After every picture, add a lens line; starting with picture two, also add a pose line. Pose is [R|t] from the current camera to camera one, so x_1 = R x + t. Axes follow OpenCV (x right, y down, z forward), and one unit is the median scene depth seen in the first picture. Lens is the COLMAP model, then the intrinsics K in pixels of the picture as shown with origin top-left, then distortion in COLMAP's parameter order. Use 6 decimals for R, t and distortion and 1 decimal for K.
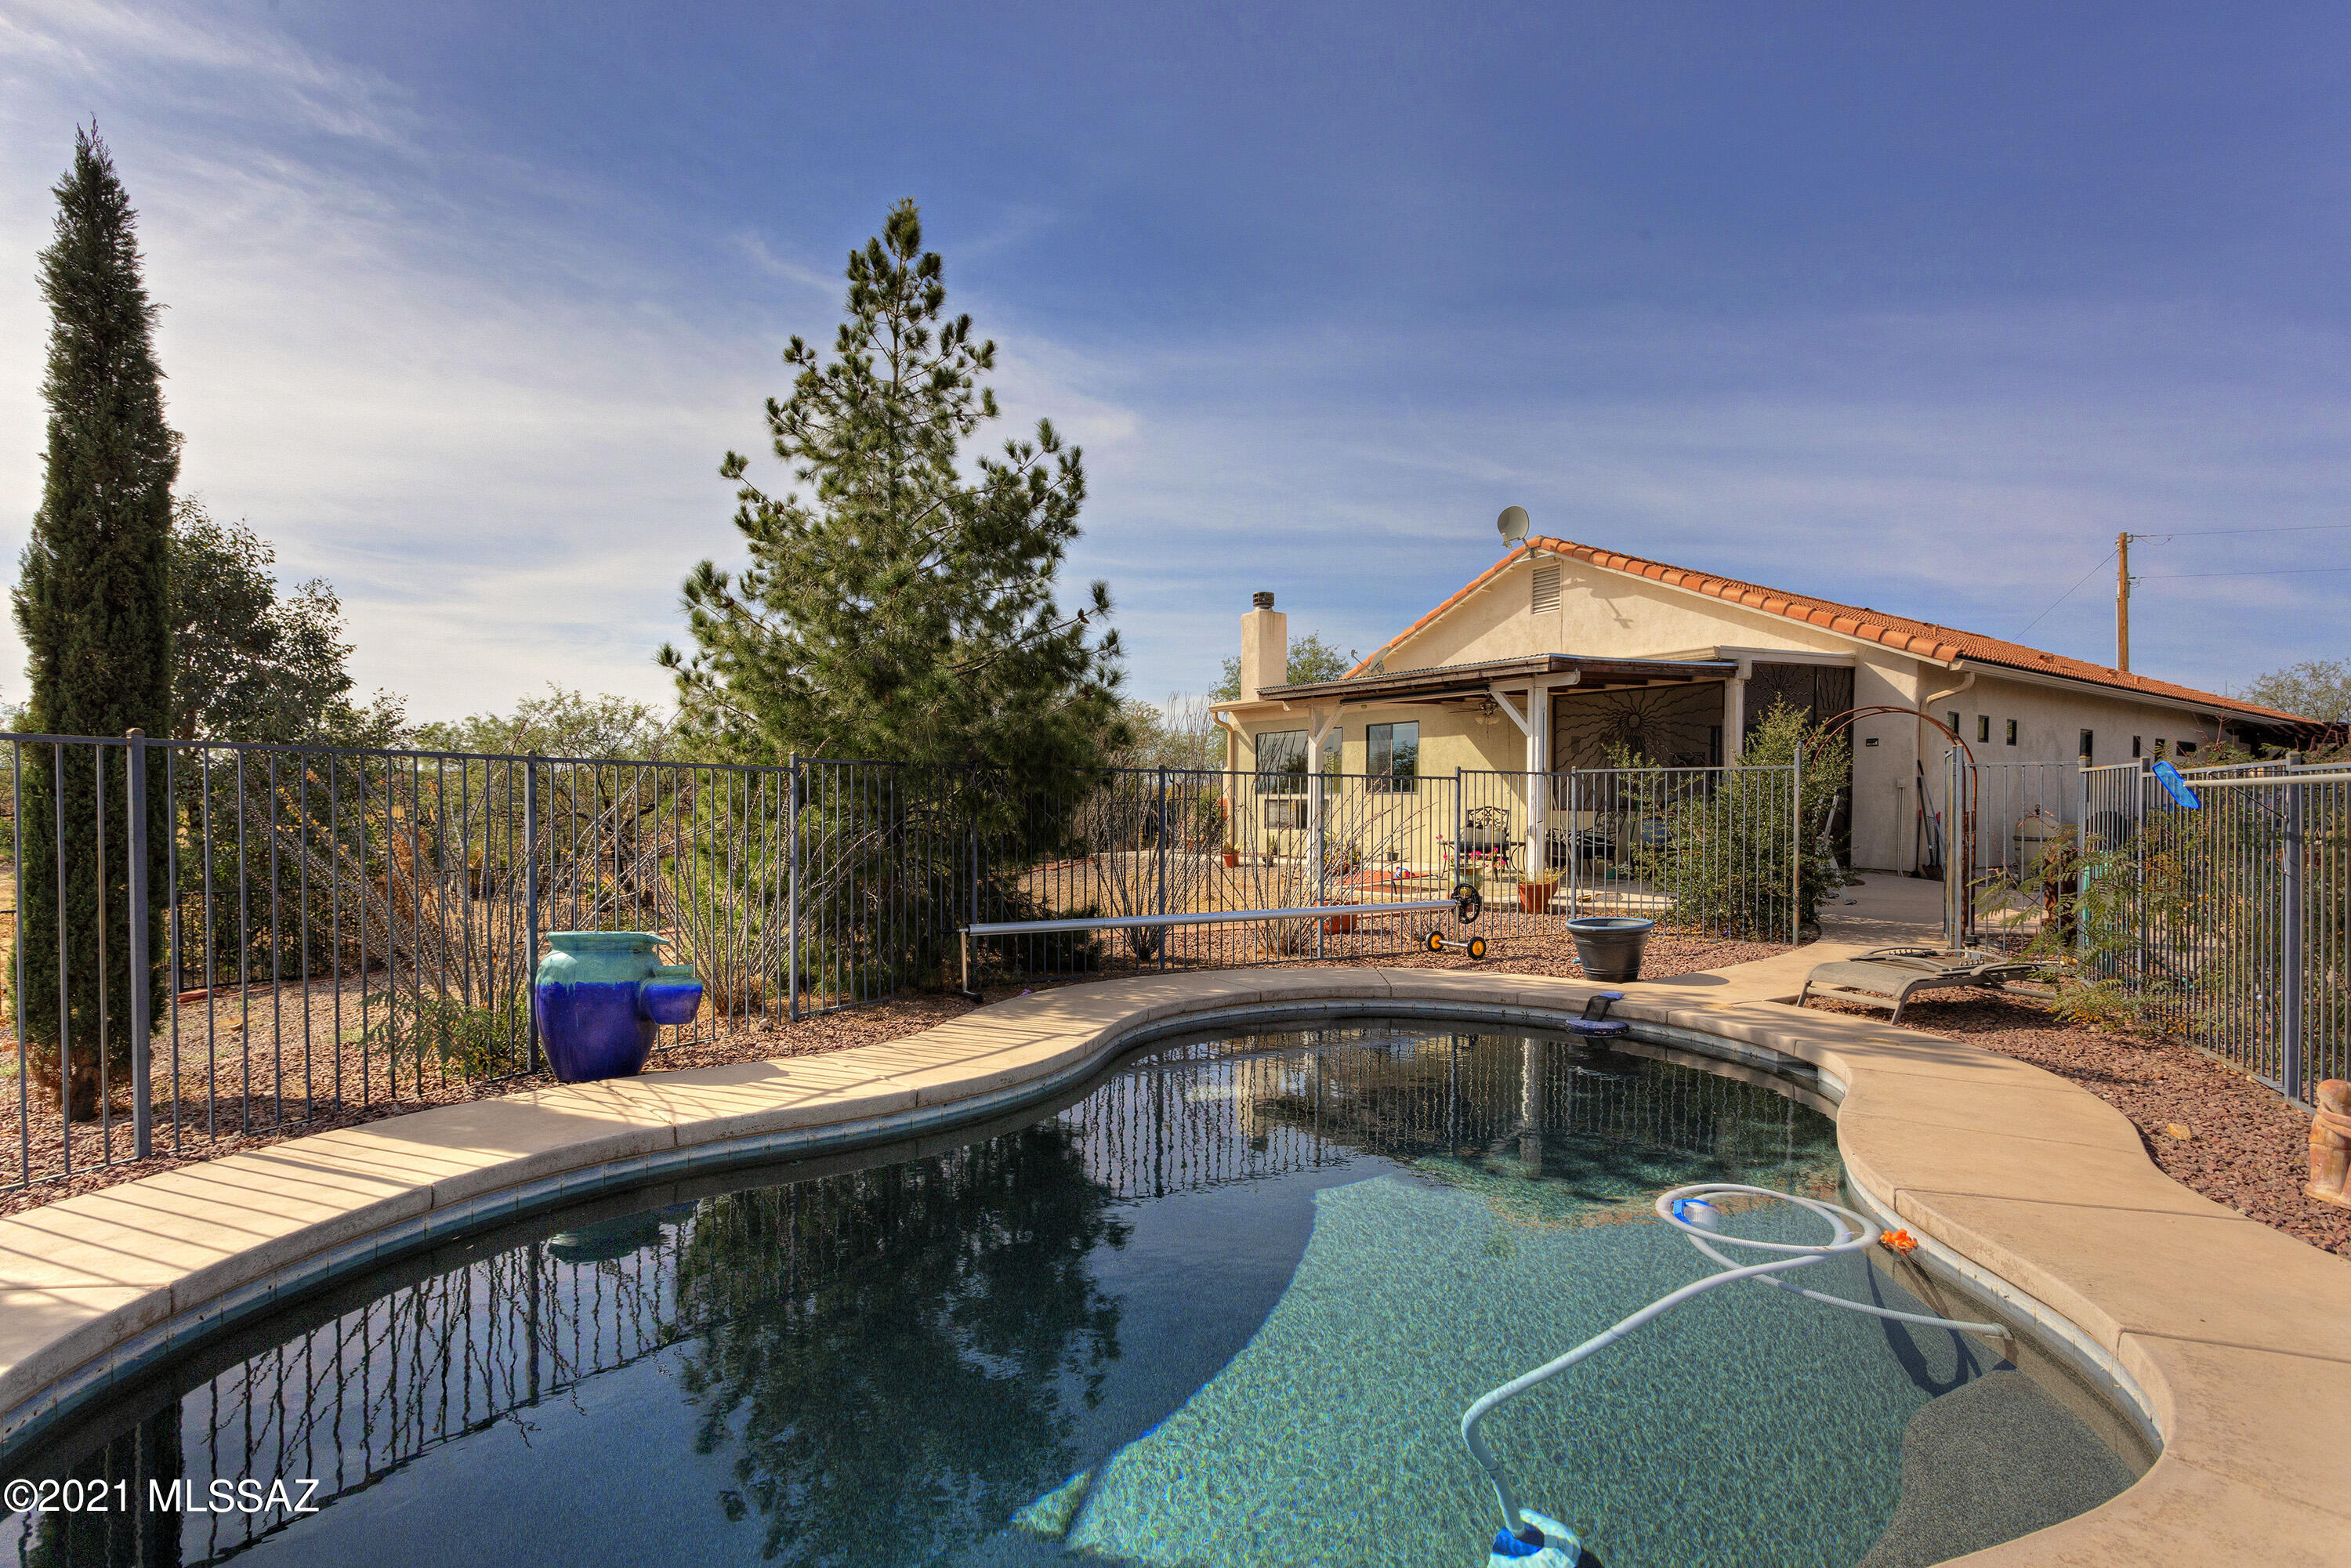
lens RADIAL K [[1107.3, 0, 1173.6], [0, 1107.3, 817.5], [0, 0, 1]] dist [0.013270, -0.000051]
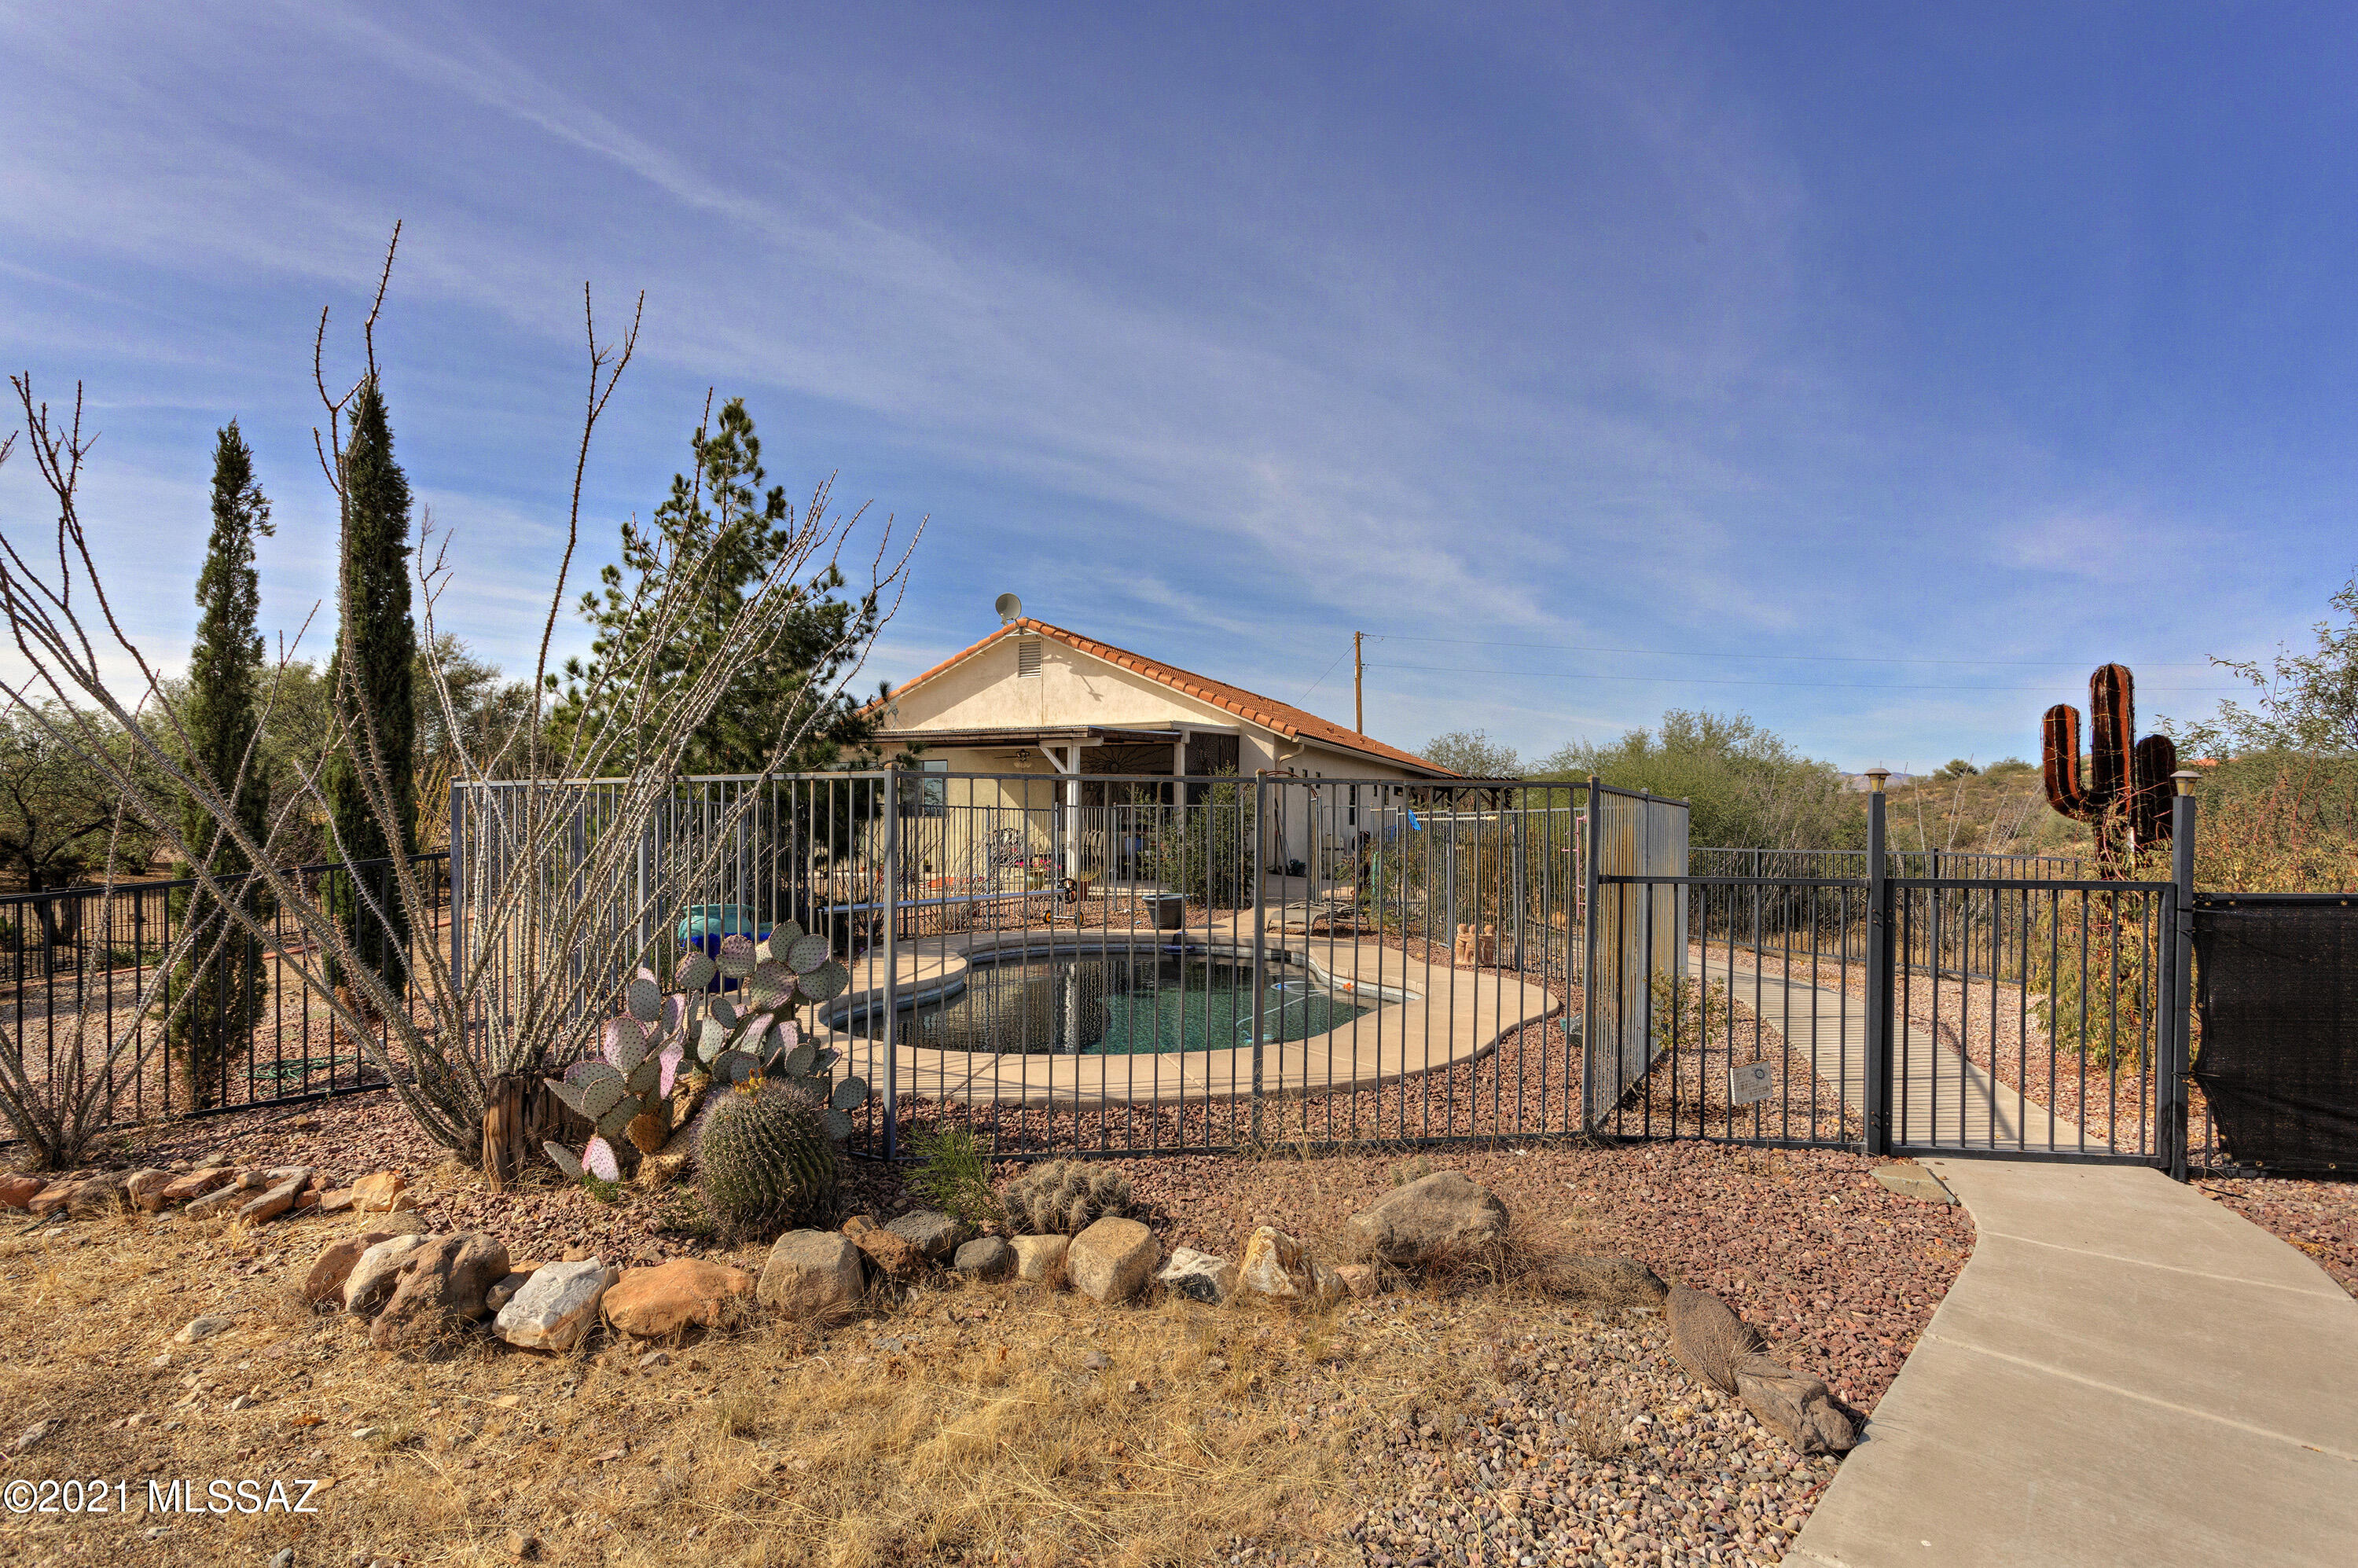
lens RADIAL K [[1110.6, 0, 1177.1], [0, 1110.6, 817.6], [0, 0, 1]] dist [0.013270, -0.000051]
pose [[0.854537, 0.004685, 0.519369, -0.299658], [0.005267, 0.999830, -0.017684, 0.002101], [-0.519363, 0.017847, 0.854367, -0.296755]]
